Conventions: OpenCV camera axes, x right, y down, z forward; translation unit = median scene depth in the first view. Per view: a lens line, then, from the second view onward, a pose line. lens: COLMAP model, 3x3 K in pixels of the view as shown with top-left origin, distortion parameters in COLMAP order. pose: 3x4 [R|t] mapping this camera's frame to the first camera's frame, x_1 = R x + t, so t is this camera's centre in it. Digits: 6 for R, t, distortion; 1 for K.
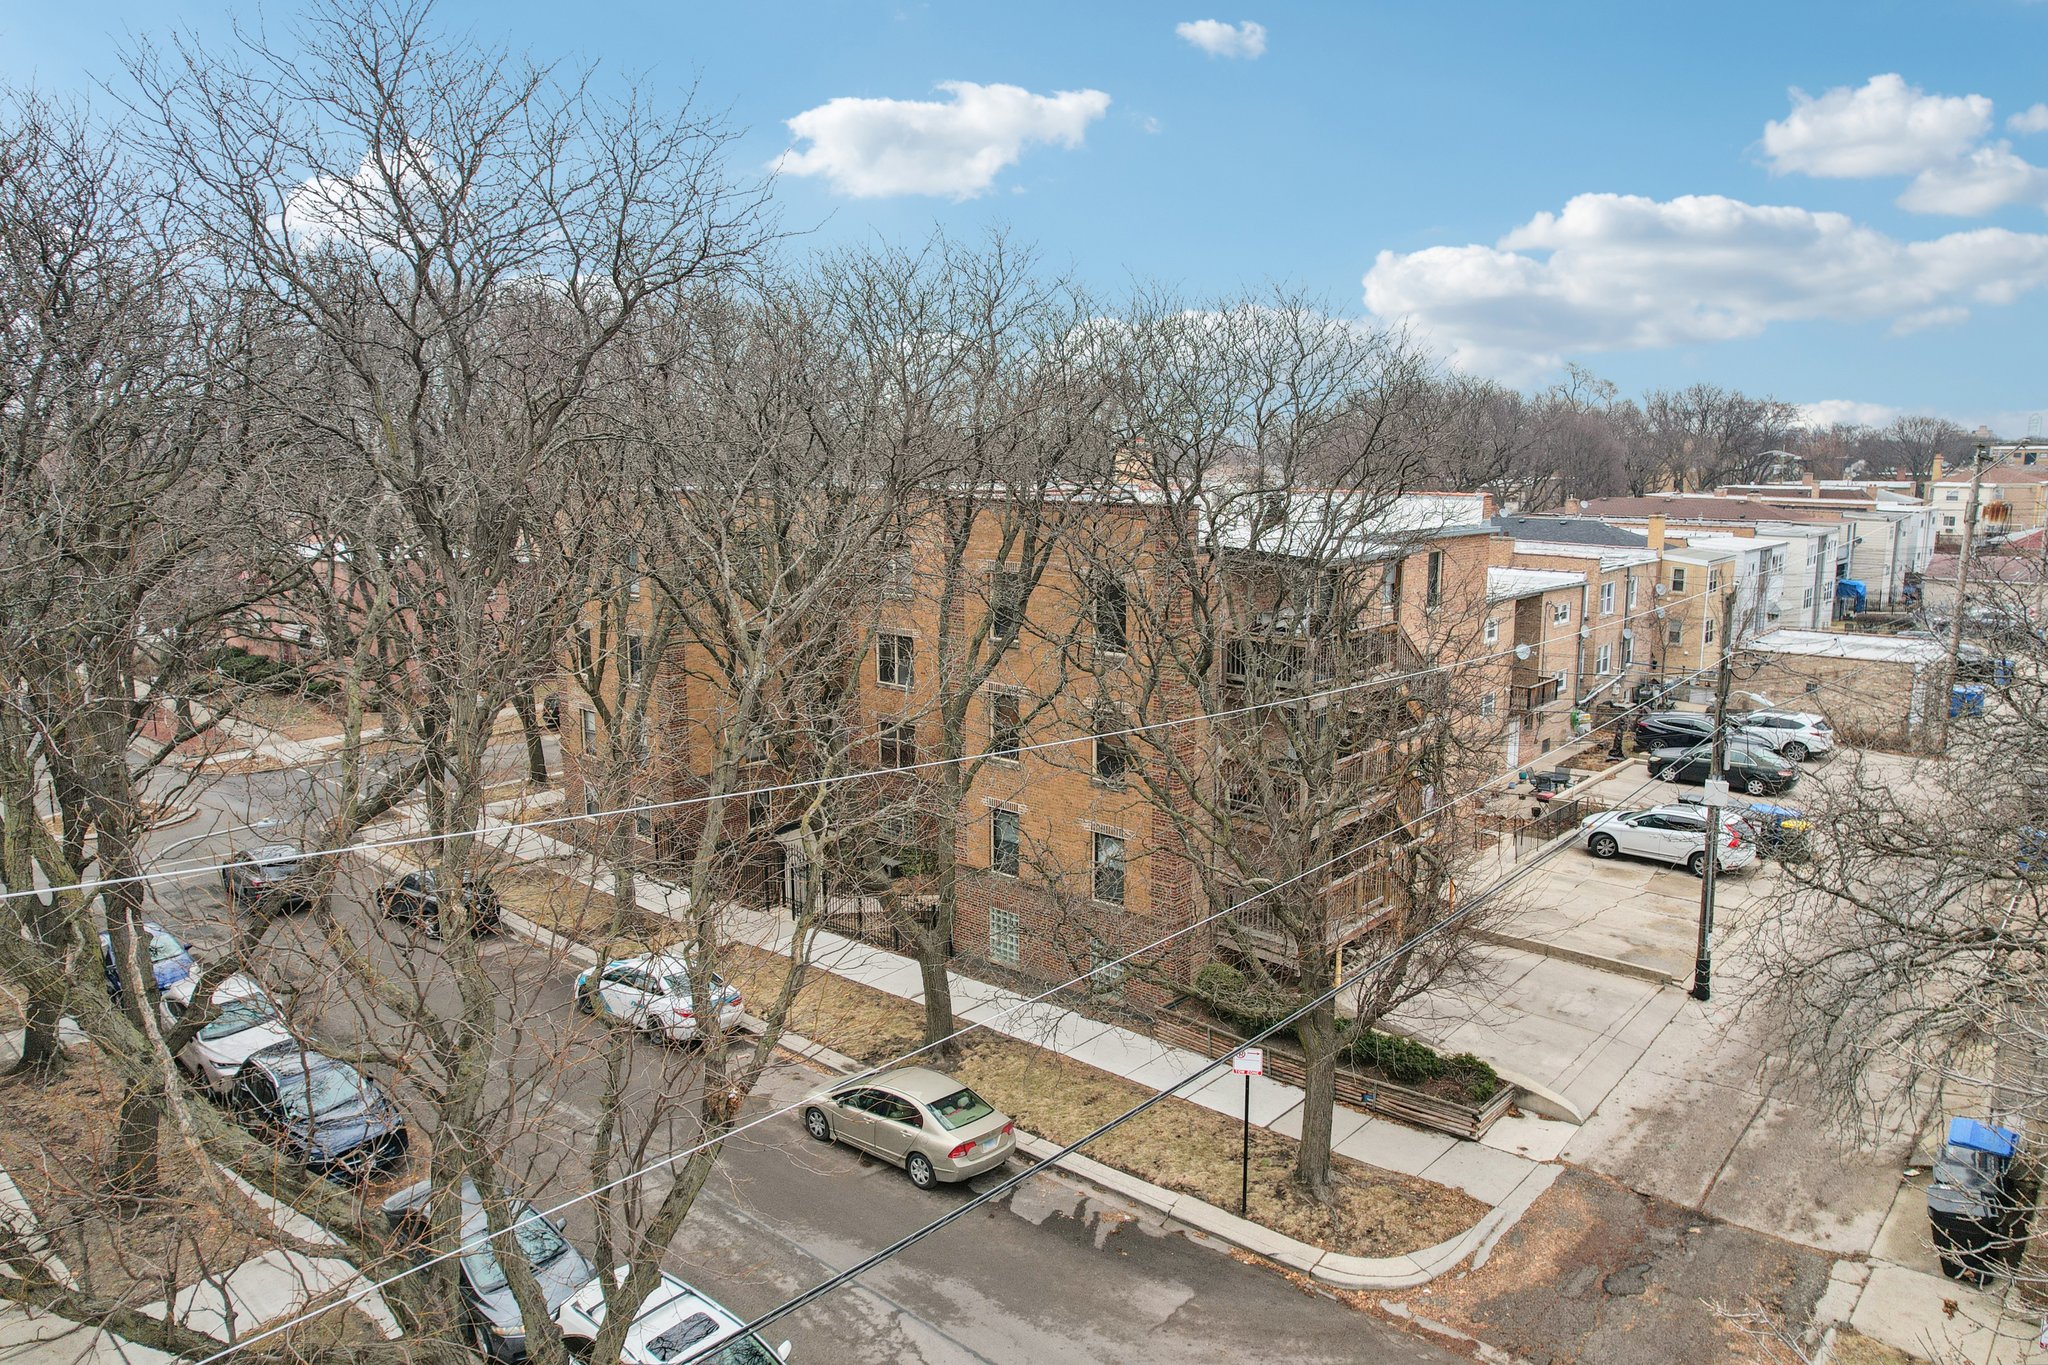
lens RADIAL K [[1295.9, 0, 1023.0], [0, 1295.9, 679.6], [0, 0, 1]] dist [-0.026312, 0.005055]
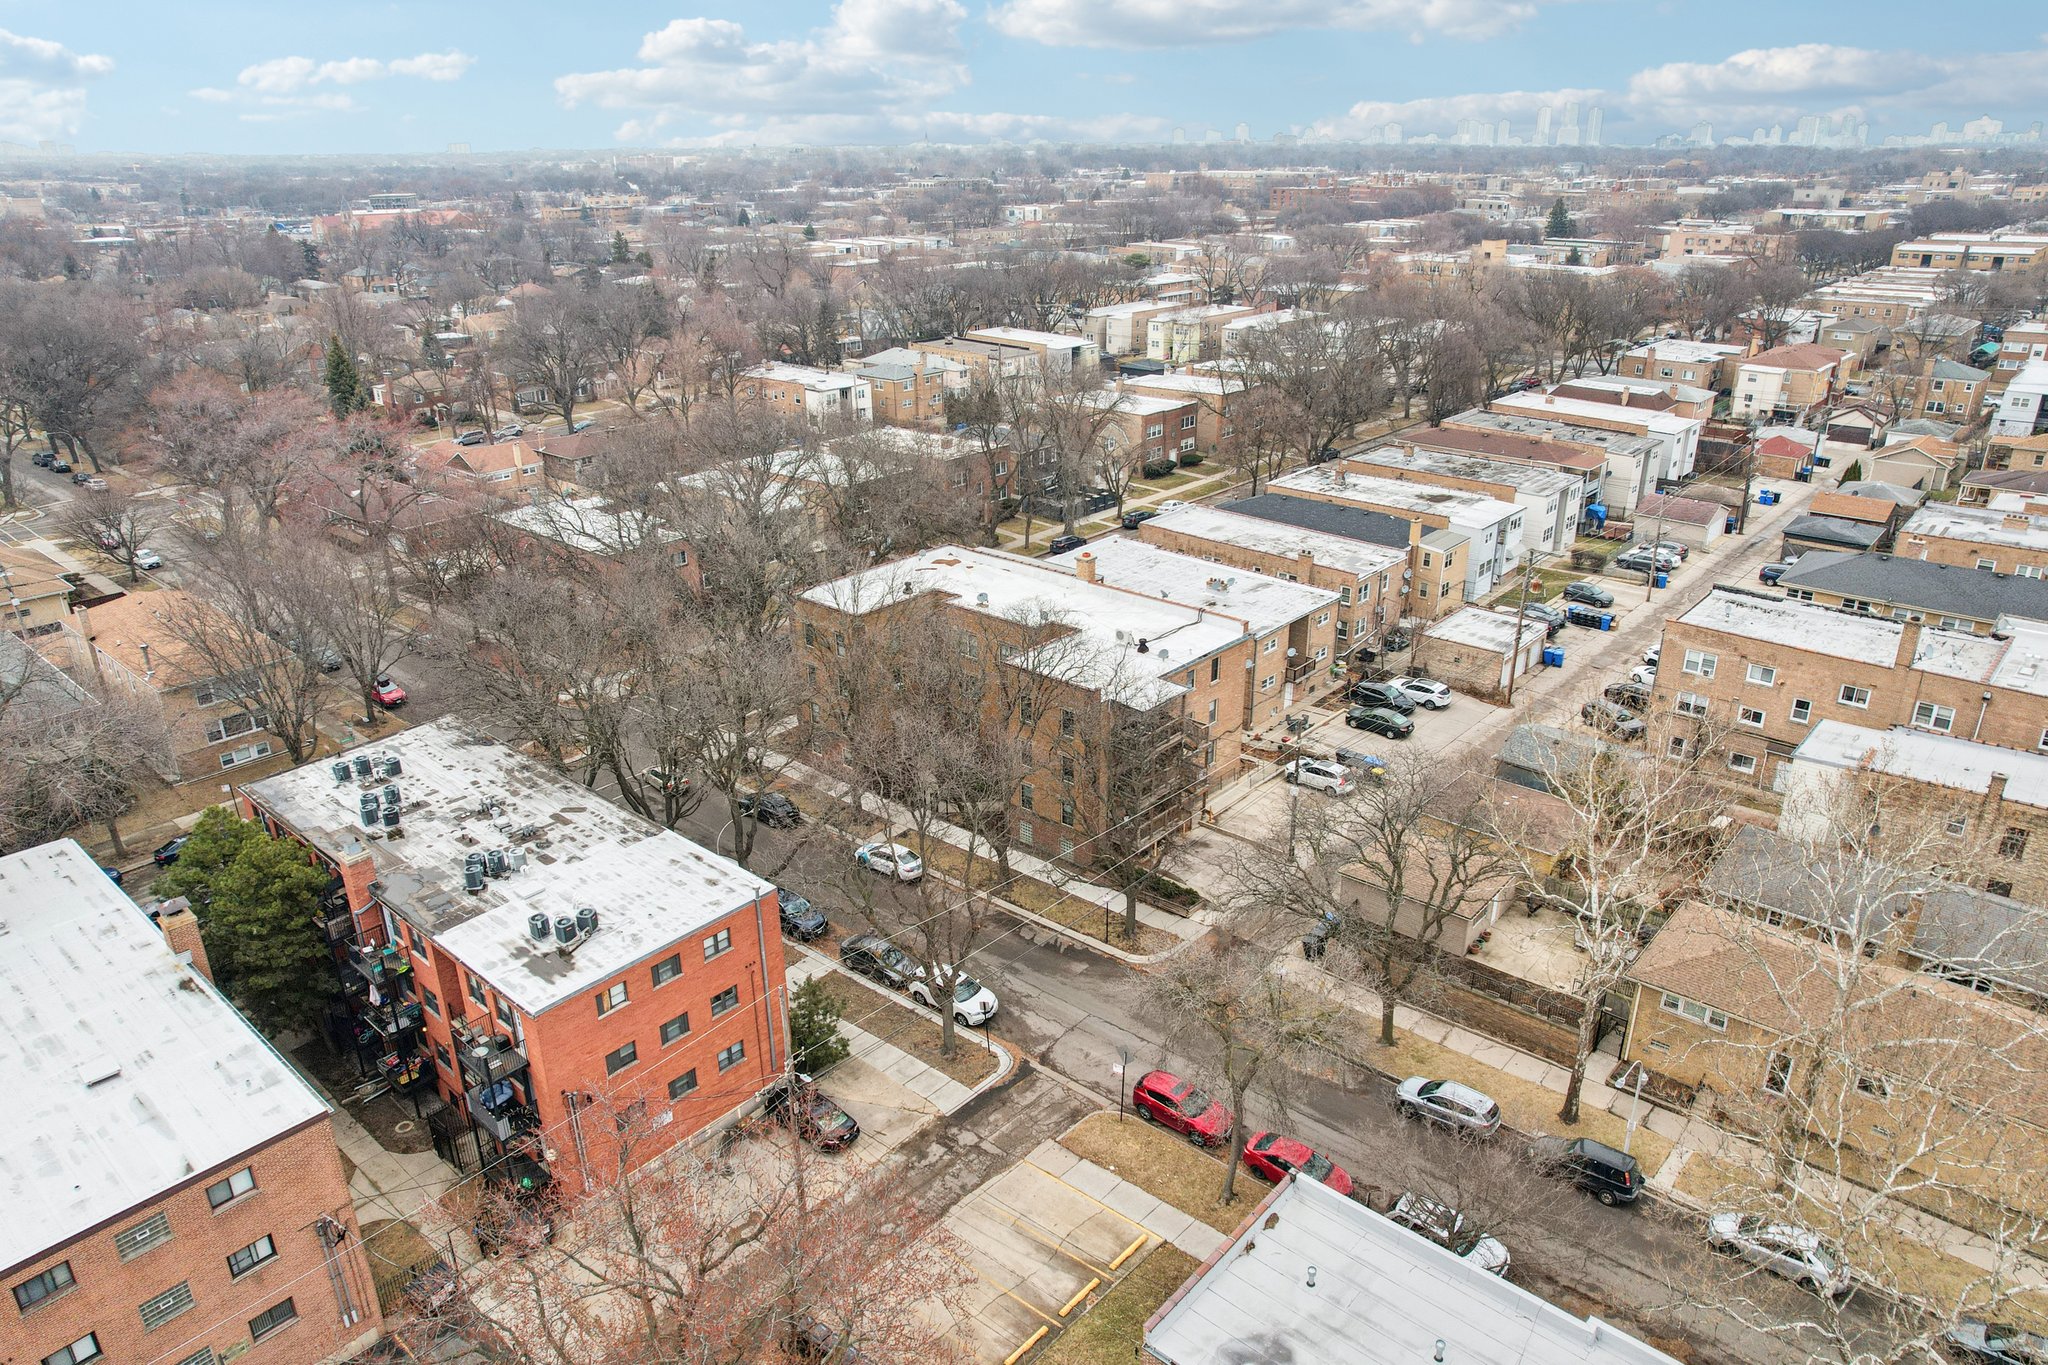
lens RADIAL K [[1295.9, 0, 1022.0], [0, 1295.9, 686.0], [0, 0, 1]] dist [-0.026312, 0.005055]
pose [[0.999905, -0.013316, 0.003567, -0.038457], [0.012177, 0.974435, 0.224340, -0.869826], [-0.006463, -0.224276, 0.974504, -1.858794]]
